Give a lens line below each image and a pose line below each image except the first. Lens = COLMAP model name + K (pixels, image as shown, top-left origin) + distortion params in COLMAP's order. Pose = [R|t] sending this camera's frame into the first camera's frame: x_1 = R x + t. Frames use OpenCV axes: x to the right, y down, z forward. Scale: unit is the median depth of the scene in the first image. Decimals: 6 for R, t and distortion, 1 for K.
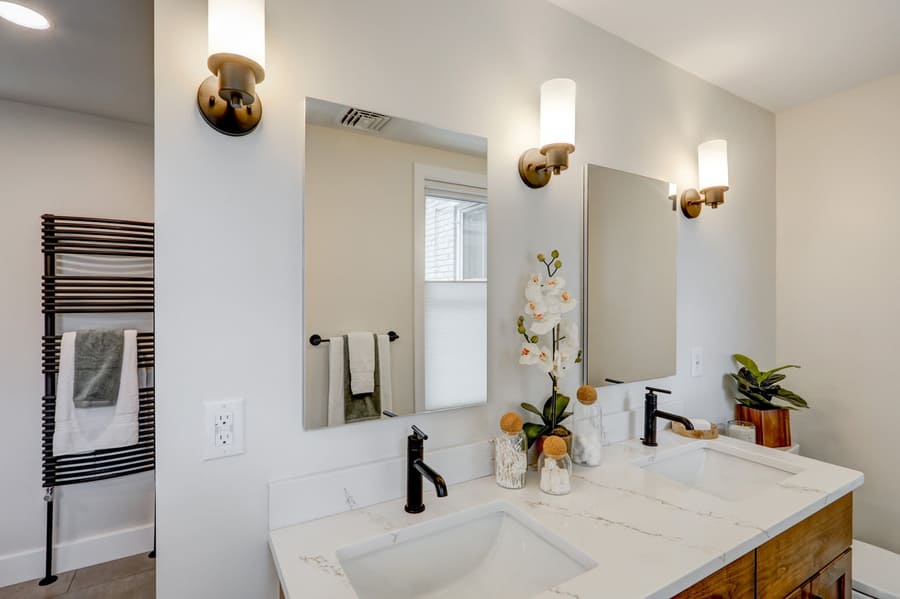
lens RADIAL K [[425.4, 0, 450.8], [0, 425.4, 297.1], [0, 0, 1]] dist [-0.000905, 0.000410]
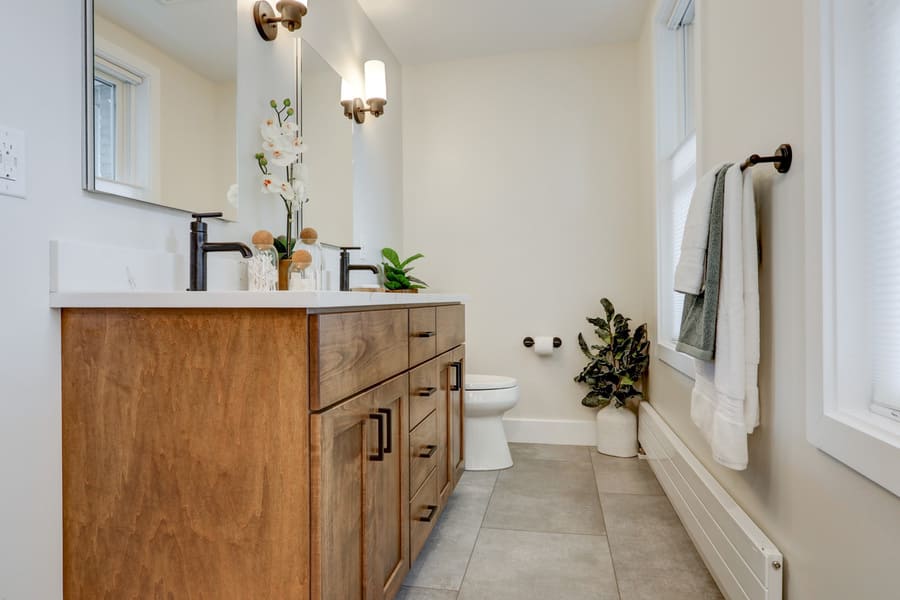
lens RADIAL K [[511.9, 0, 456.8], [0, 511.9, 275.7], [0, 0, 1]] dist [-0.004725, 0.006200]
pose [[0.673499, -0.003385, 0.739180, -0.442781], [0.007420, 0.999970, -0.002182, 0.355760], [-0.739151, 0.006954, 0.673504, -0.225173]]
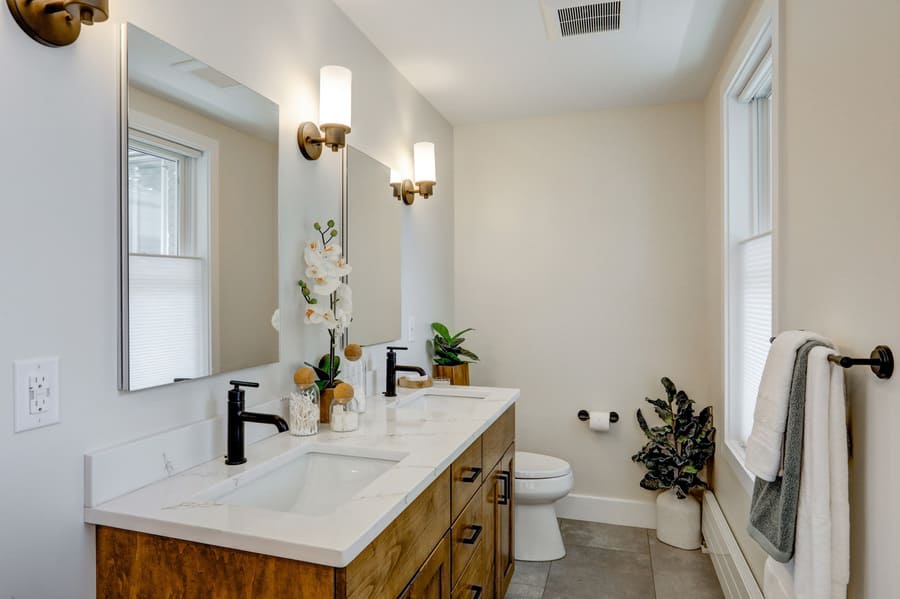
lens RADIAL K [[511.9, 0, 460.8], [0, 511.9, 292.7], [0, 0, 1]] dist [-0.004725, 0.006200]
pose [[0.745132, -0.005028, 0.666898, -0.379028], [0.002853, 0.999986, 0.004352, 0.071071], [-0.666910, -0.001340, 0.745137, -0.197948]]
